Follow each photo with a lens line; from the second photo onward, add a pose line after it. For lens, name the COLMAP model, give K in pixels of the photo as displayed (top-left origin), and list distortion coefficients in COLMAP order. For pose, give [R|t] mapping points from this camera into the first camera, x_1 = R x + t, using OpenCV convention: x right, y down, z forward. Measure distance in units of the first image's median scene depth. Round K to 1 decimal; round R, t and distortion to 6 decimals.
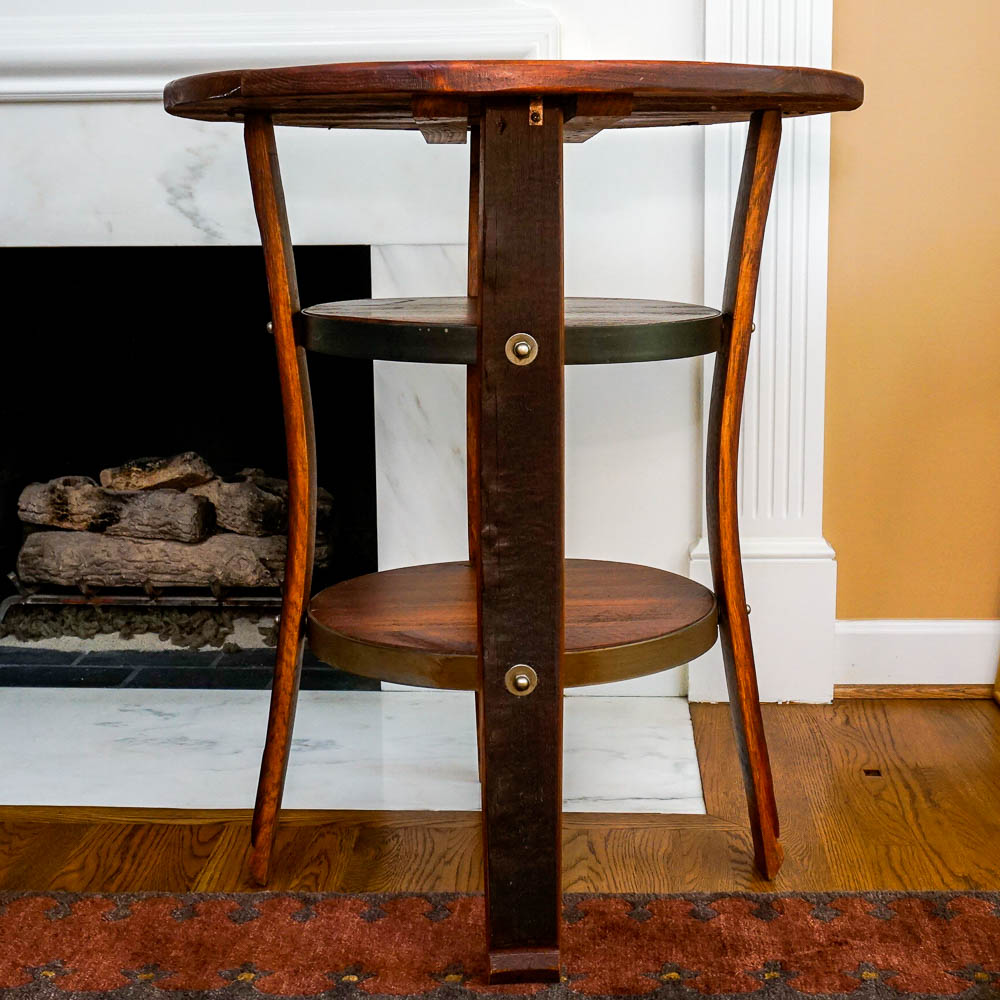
lens RADIAL K [[1448.0, 0, 489.3], [0, 1448.0, 500.2], [0, 0, 1]] dist [-0.024301, 0.000000]
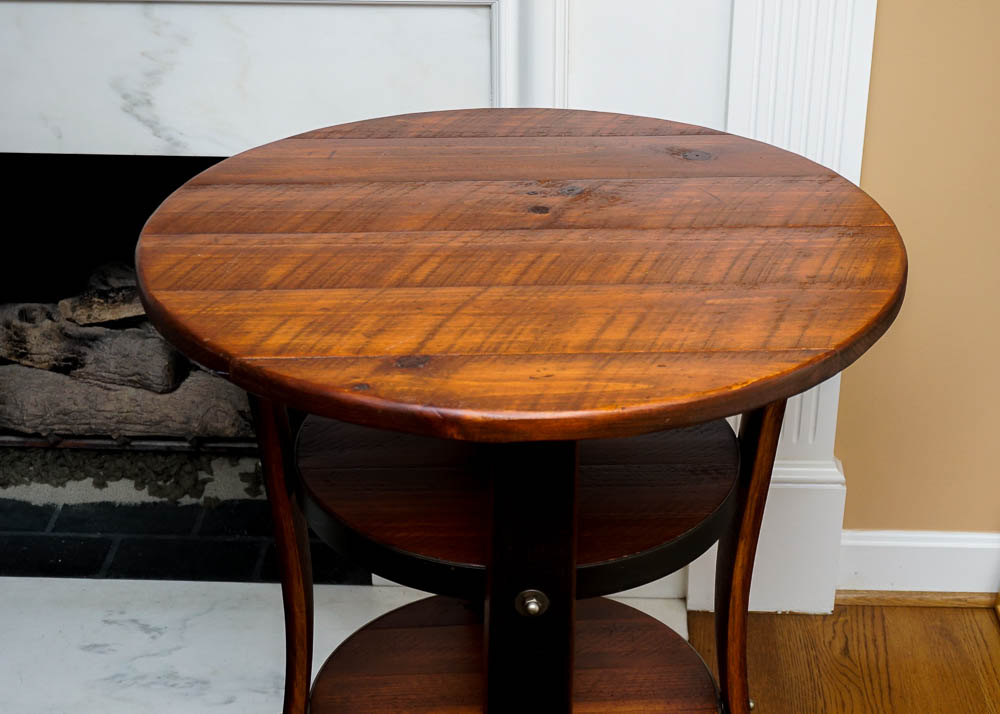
lens RADIAL K [[1584.1, 0, 510.7], [0, 1584.1, 356.6], [0, 0, 1]] dist [-0.019244, 0.000000]
pose [[0.999587, 0.000352, 0.028730, -0.011069], [-0.008497, 0.958821, 0.283884, -0.285357], [-0.027447, -0.284011, 0.958428, 0.019561]]
